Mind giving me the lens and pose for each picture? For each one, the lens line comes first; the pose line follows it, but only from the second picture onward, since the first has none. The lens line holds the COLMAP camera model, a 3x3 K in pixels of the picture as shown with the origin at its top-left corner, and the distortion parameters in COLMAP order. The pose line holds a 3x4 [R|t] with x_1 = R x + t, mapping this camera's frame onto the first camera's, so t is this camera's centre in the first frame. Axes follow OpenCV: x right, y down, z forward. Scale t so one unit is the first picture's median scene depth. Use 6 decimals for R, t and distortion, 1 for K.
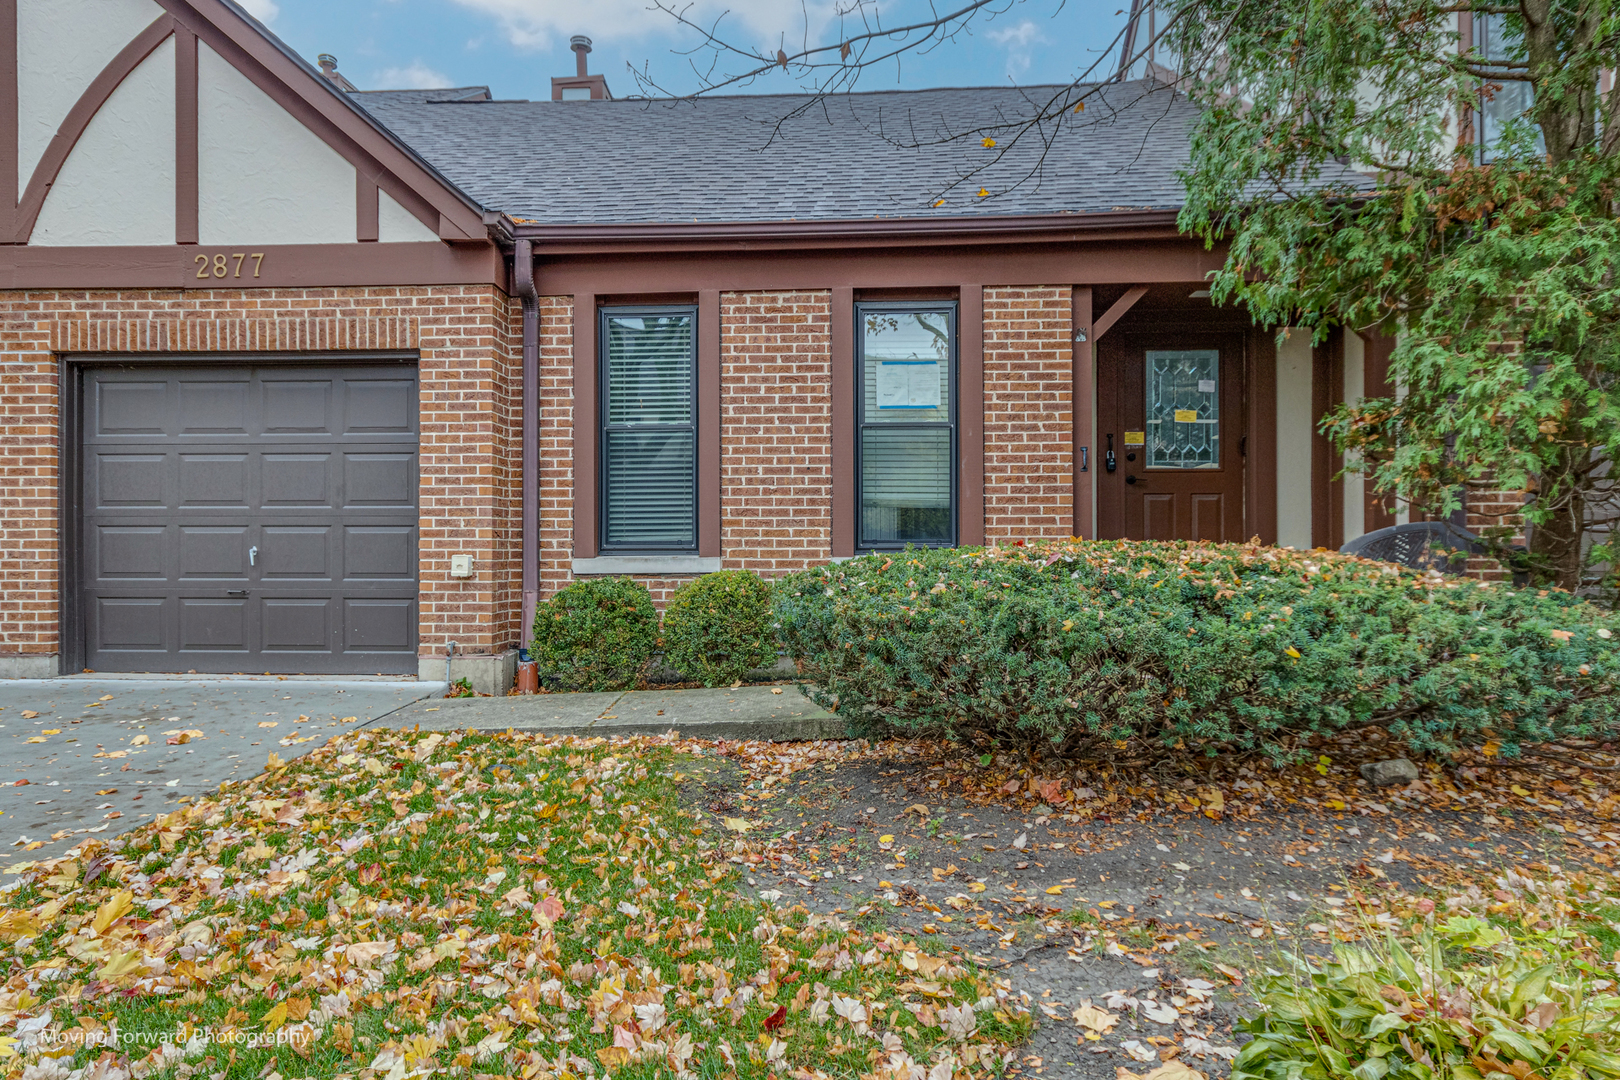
lens RADIAL K [[929.0, 0, 782.1], [0, 929.0, 542.9], [0, 0, 1]] dist [0.006030, 0.003146]
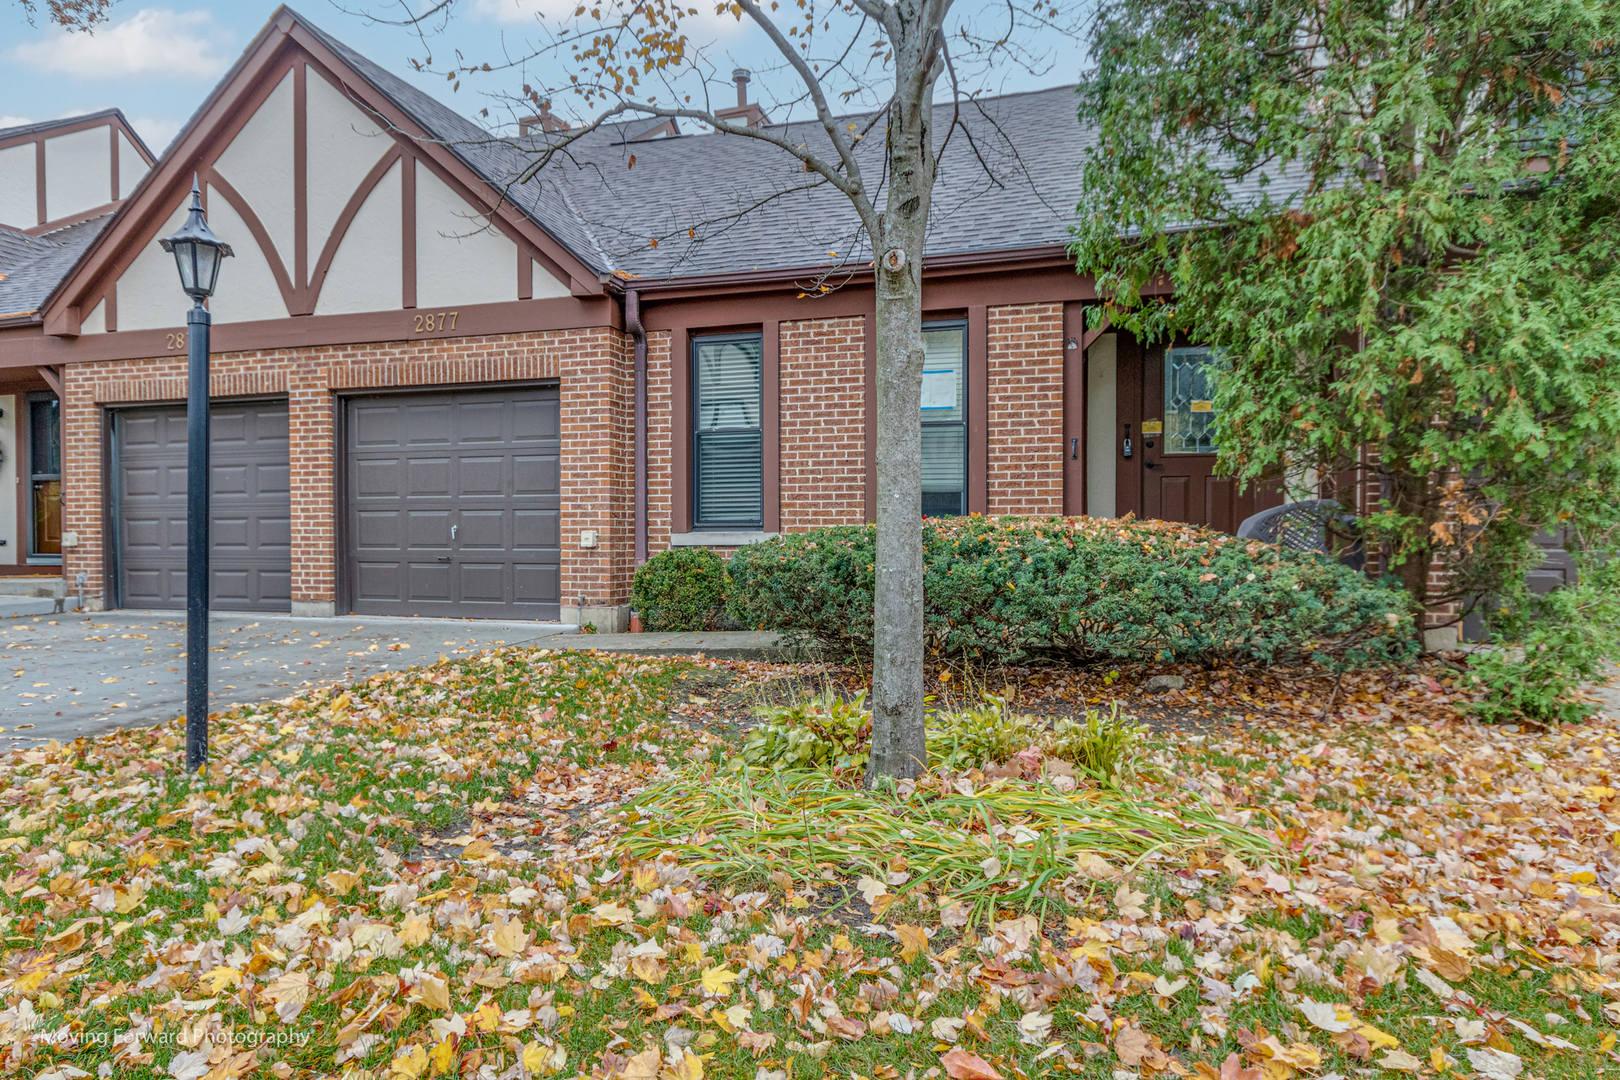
lens RADIAL K [[1038.6, 0, 809.9], [0, 1038.6, 552.2], [0, 0, 1]] dist [0.000946, 0.002973]
pose [[0.968821, 0.003610, -0.247735, 0.326868], [0.001323, 0.999804, 0.019744, 0.014521], [0.247758, -0.019457, 0.968627, -0.361960]]
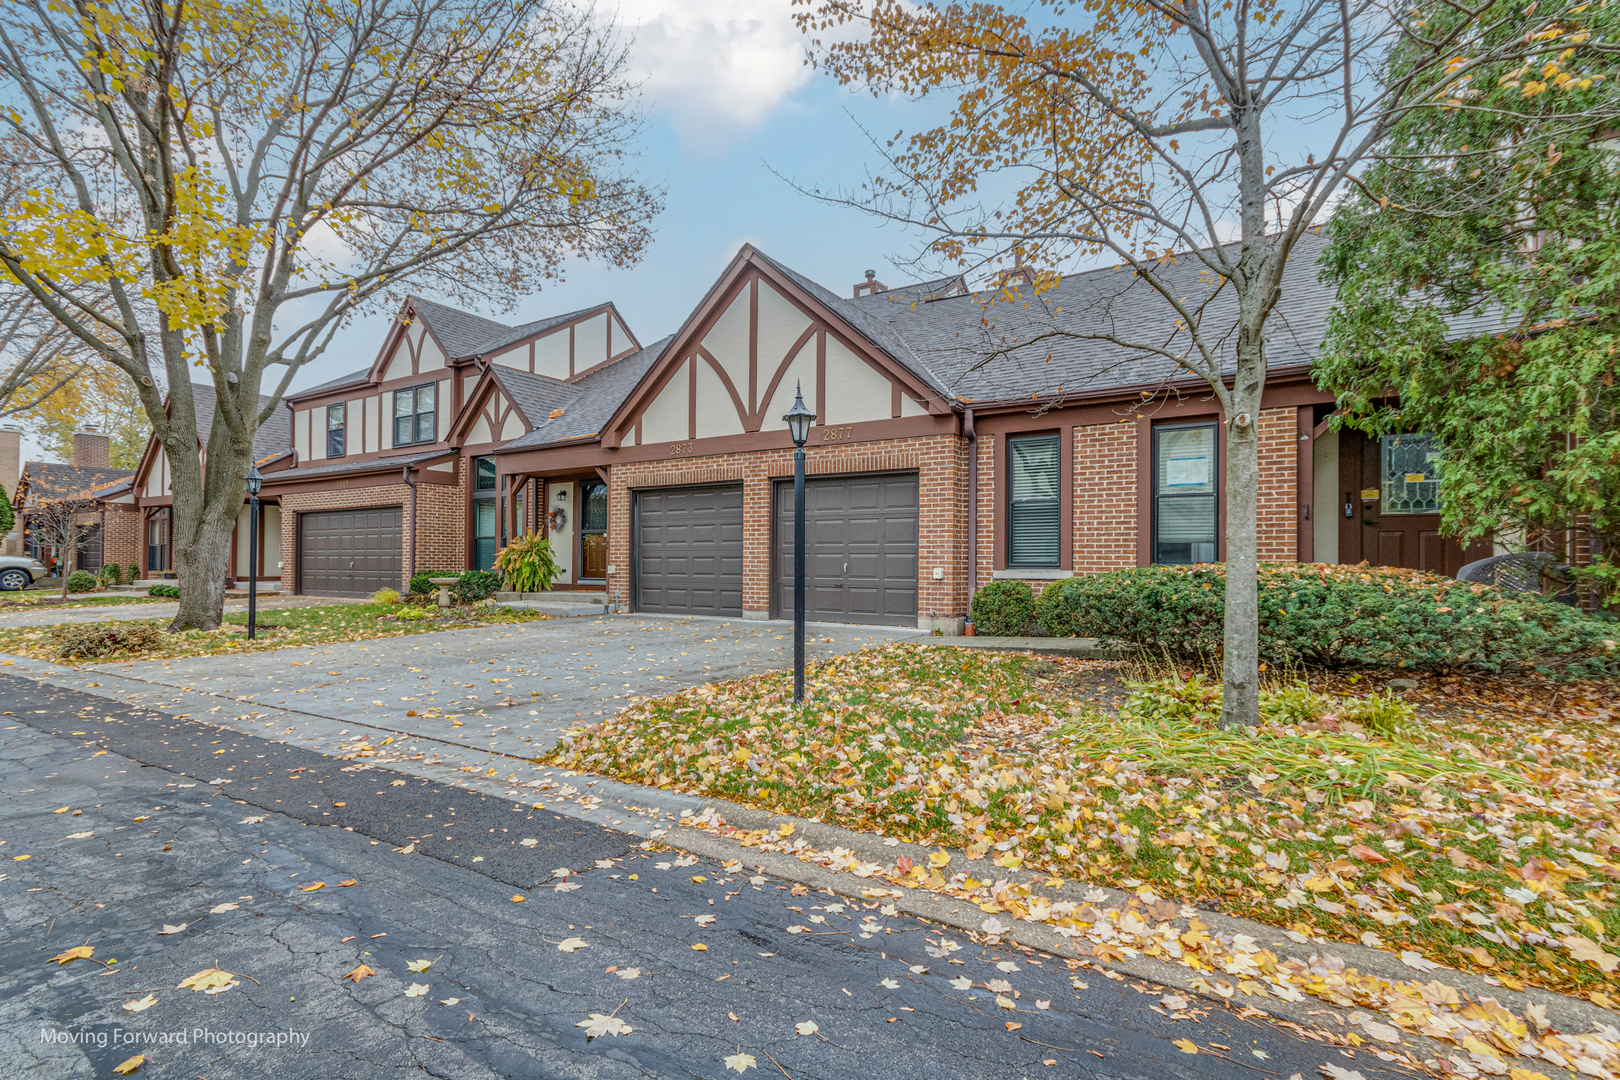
lens RADIAL K [[780.7, 0, 811.7], [0, 780.7, 553.3], [0, 0, 1]] dist [0.020648, 0.001539]
pose [[0.871914, -0.000182, -0.489659, 0.245317], [-0.006393, 0.999910, -0.011756, 0.002709], [0.489617, 0.013381, 0.871835, -0.612307]]
